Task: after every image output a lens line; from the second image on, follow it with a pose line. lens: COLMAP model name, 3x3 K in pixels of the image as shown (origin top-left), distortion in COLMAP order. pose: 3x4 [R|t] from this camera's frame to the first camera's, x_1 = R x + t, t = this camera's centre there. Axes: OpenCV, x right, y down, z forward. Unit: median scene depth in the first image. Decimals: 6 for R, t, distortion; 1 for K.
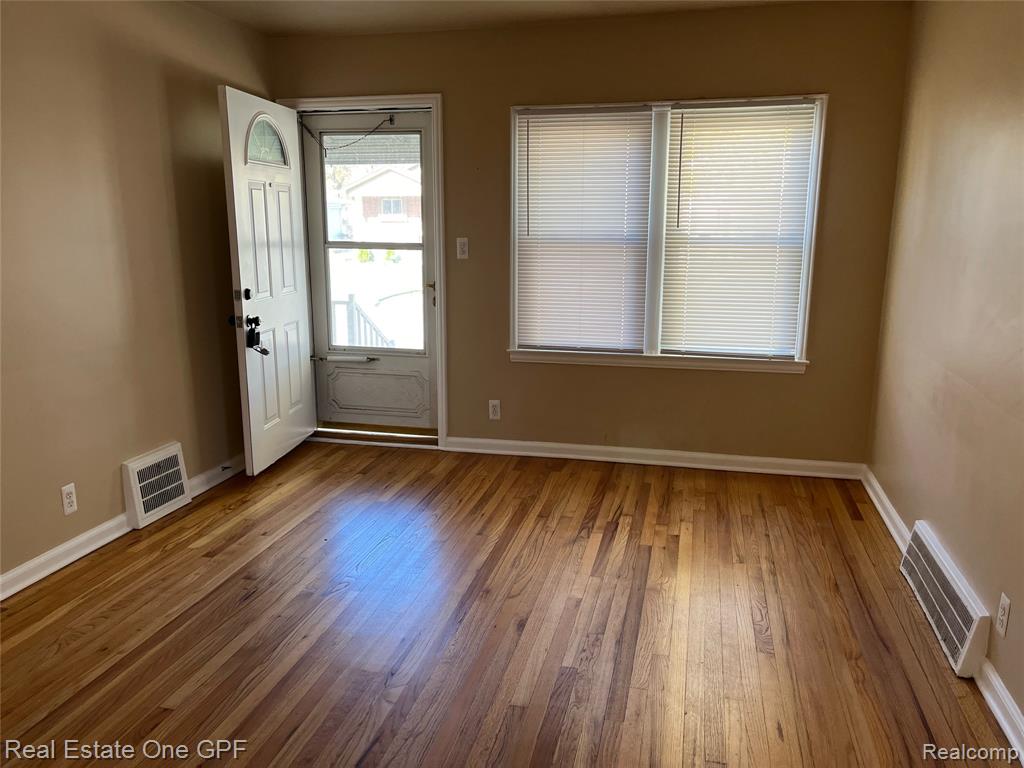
lens RADIAL K [[773.5, 0, 505.9], [0, 773.5, 368.0], [0, 0, 1]] dist [0.020172, -0.069822]
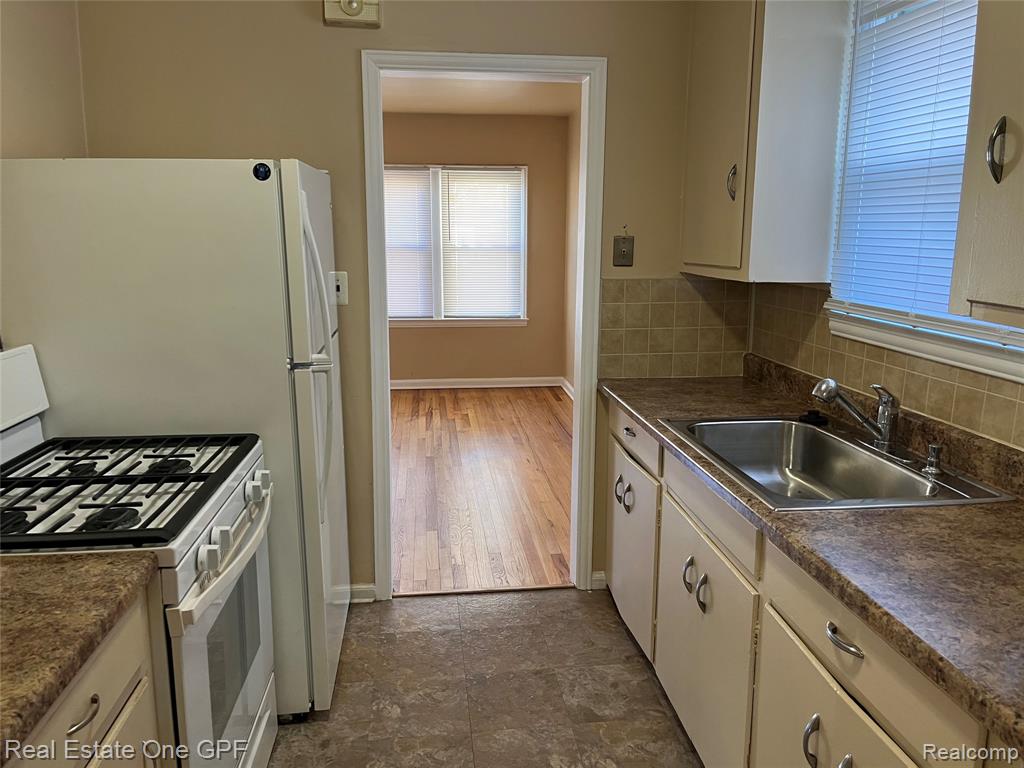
lens RADIAL K [[773.5, 0, 518.8], [0, 773.5, 385.4], [0, 0, 1]] dist [0.020172, -0.069822]
pose [[0.933550, -0.072634, 0.351010, -0.247777], [0.070932, 0.997324, 0.017723, 0.110837], [-0.351358, 0.008352, 0.936204, -0.612549]]
